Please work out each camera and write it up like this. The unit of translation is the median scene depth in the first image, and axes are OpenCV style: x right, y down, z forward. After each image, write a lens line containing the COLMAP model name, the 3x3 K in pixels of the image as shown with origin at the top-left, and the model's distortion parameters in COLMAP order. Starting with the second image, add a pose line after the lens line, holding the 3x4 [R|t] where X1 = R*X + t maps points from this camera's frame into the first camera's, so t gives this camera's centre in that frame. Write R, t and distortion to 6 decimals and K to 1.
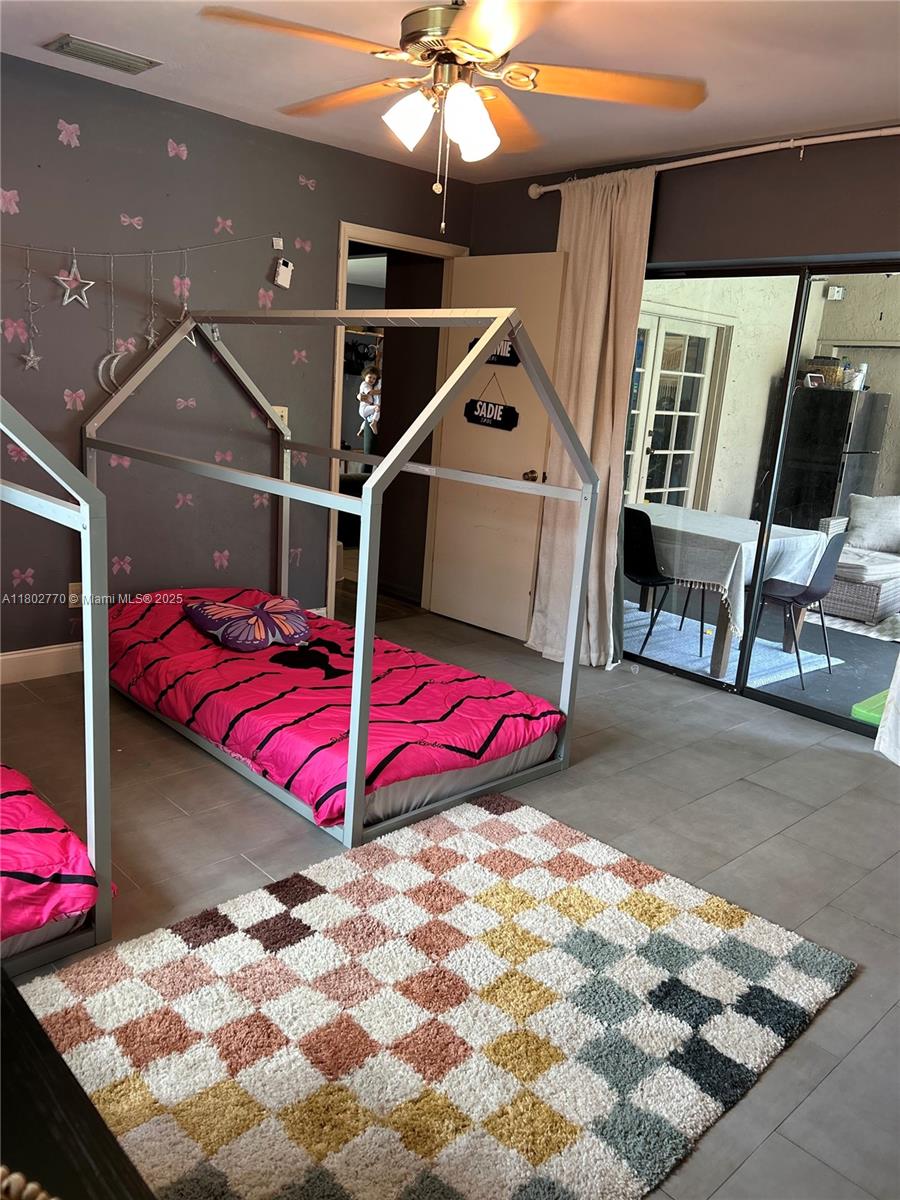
lens RADIAL K [[916.7, 0, 444.6], [0, 916.7, 585.2], [0, 0, 1]] dist [0.008766, -0.005043]
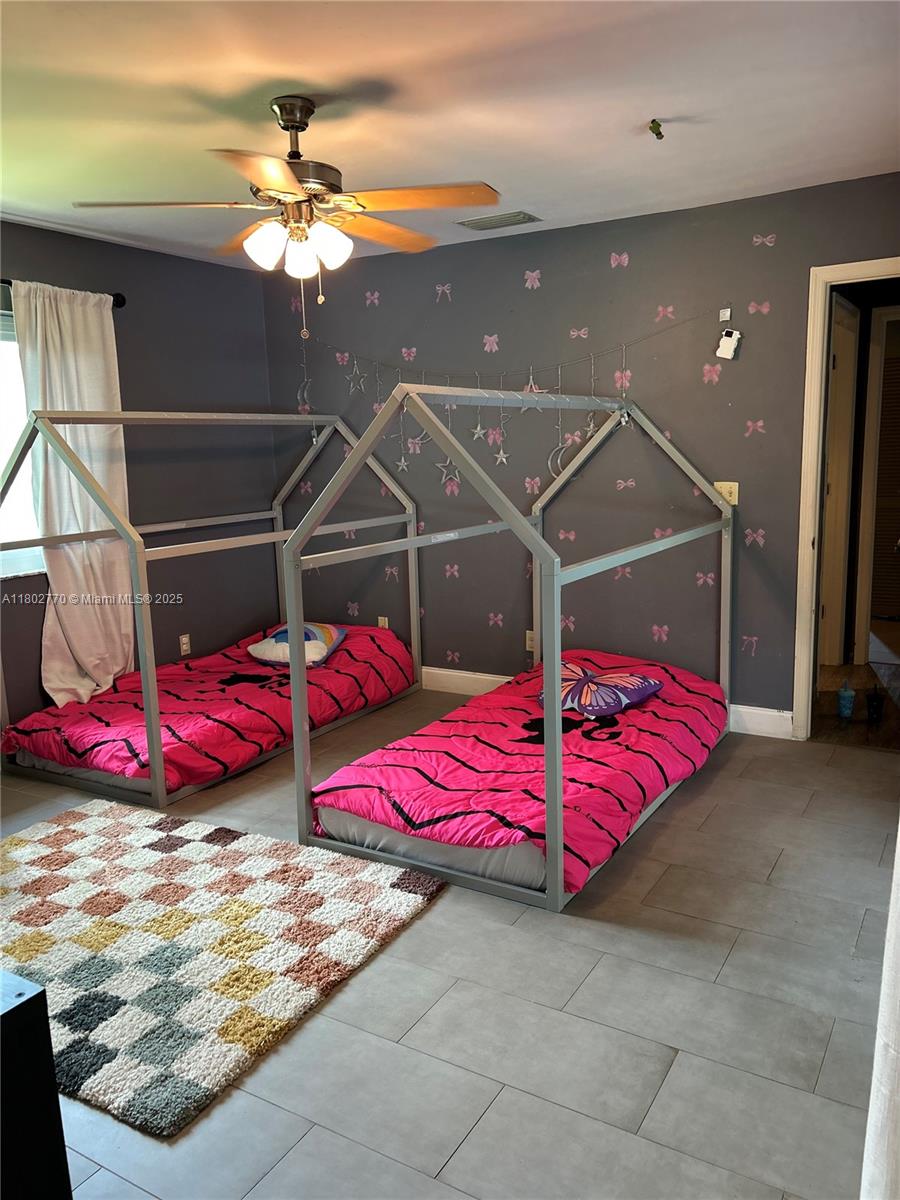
lens RADIAL K [[894.8, 0, 450.0], [0, 894.8, 600.0], [0, 0, 1]] dist [0.022154, -0.054096]
pose [[0.264448, 0.085270, -0.960623, 0.992587], [-0.158606, 0.986366, 0.043892, -0.109327], [0.951268, 0.140754, 0.274367, 0.758669]]
